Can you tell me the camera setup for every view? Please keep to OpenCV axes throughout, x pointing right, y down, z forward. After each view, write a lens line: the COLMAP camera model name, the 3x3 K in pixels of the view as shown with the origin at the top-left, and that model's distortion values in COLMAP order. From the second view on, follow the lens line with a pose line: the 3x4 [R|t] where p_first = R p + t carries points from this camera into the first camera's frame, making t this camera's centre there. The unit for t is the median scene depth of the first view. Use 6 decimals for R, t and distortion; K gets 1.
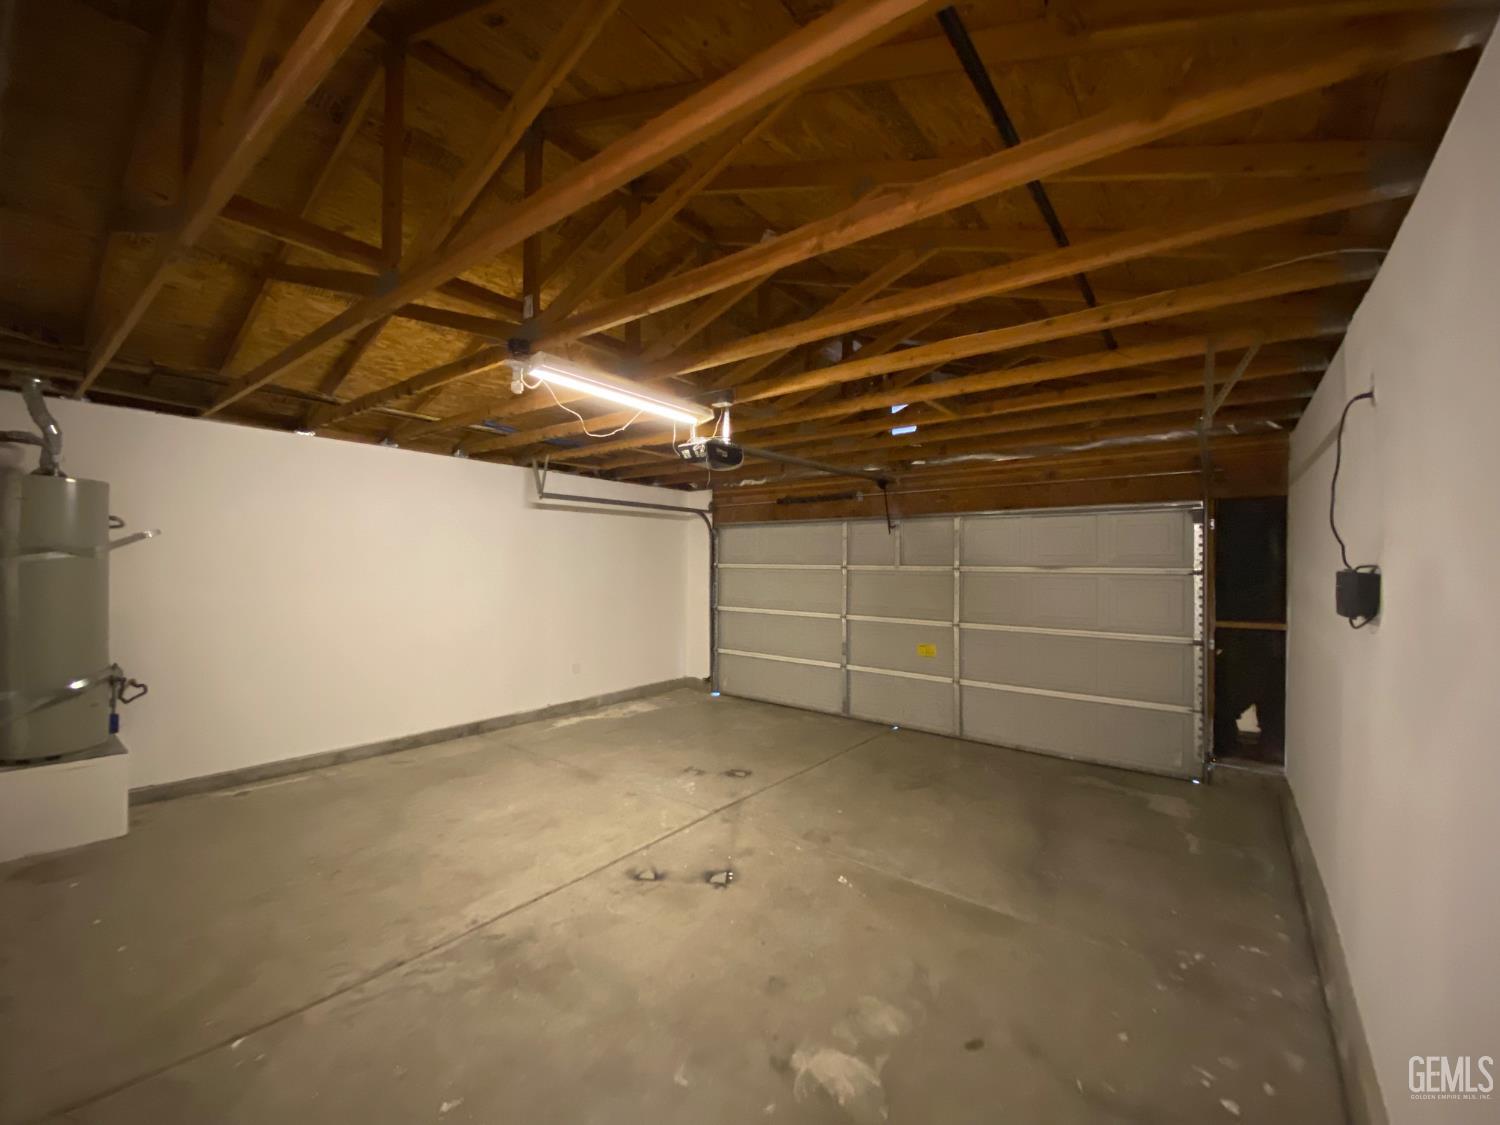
lens RADIAL K [[608.4, 0, 753.9], [0, 608.4, 556.2], [0, 0, 1]] dist [0.013135, -0.016771]
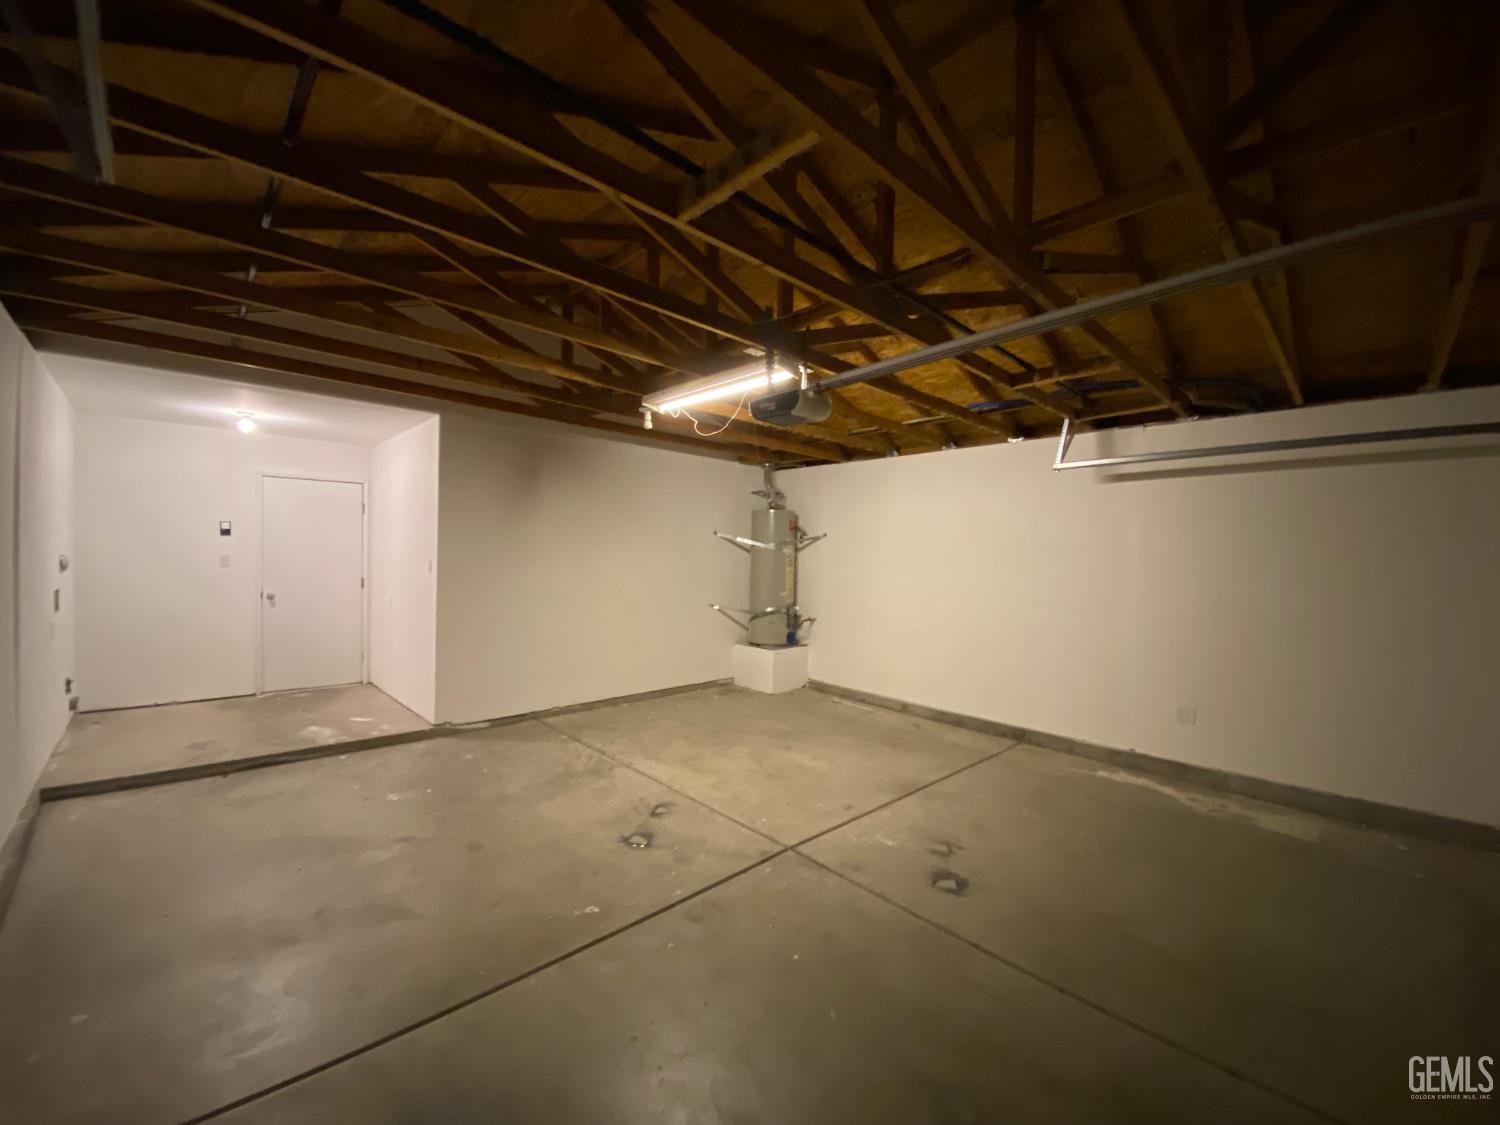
lens RADIAL K [[608.4, 0, 749.4], [0, 608.4, 567.5], [0, 0, 1]] dist [0.013135, -0.016771]
pose [[-0.163599, 0.010361, -0.986473, 0.861660], [-0.015298, 0.999798, 0.013038, 0.040163], [0.986408, 0.017224, -0.163407, 1.239115]]
